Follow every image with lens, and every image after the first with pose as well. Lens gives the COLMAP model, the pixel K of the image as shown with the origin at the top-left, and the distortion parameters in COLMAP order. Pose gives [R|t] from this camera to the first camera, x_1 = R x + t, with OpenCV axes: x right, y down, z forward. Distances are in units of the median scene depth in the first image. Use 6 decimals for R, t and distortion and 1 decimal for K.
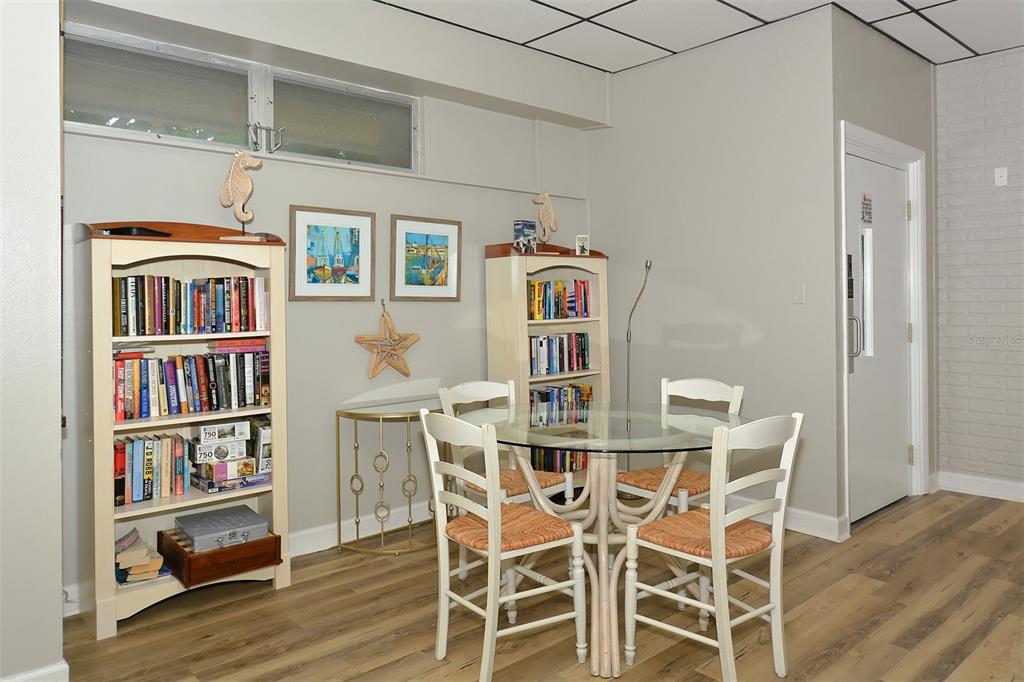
lens RADIAL K [[725.2, 0, 511.5], [0, 725.2, 304.4], [0, 0, 1]] dist [0.000842, 0.000394]
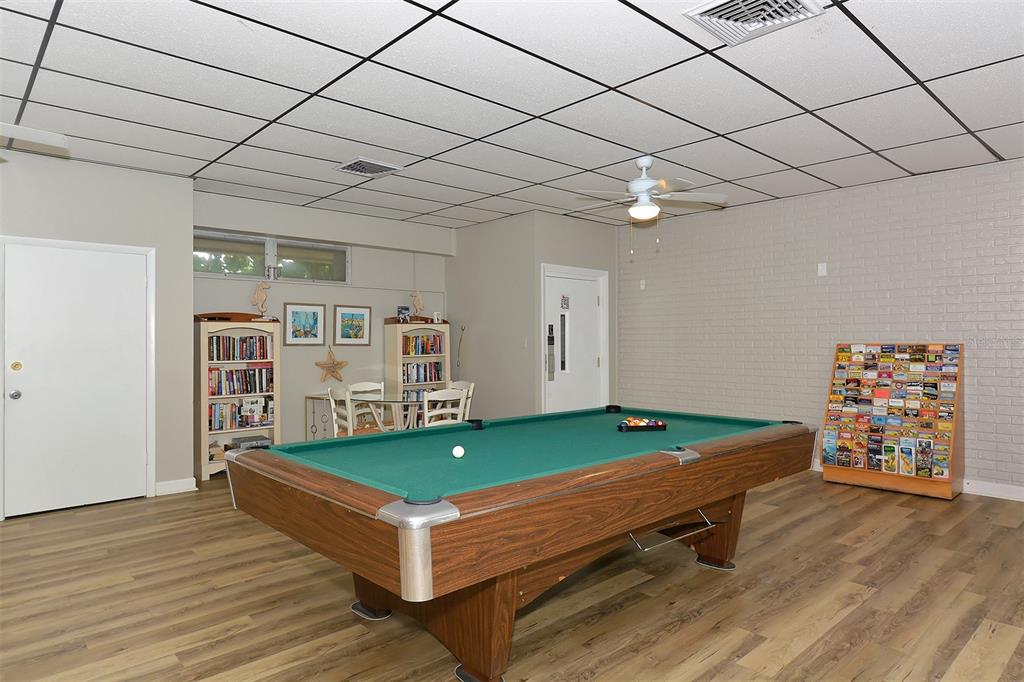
lens RADIAL K [[618.9, 0, 512.0], [0, 618.9, 341.0], [0, 0, 1]] dist [-0.000170, -0.000113]
pose [[0.999941, 0.002770, 0.010458, 0.399020], [-0.002725, 0.999987, -0.004260, -0.015083], [-0.010469, 0.004231, 0.999936, -0.962122]]
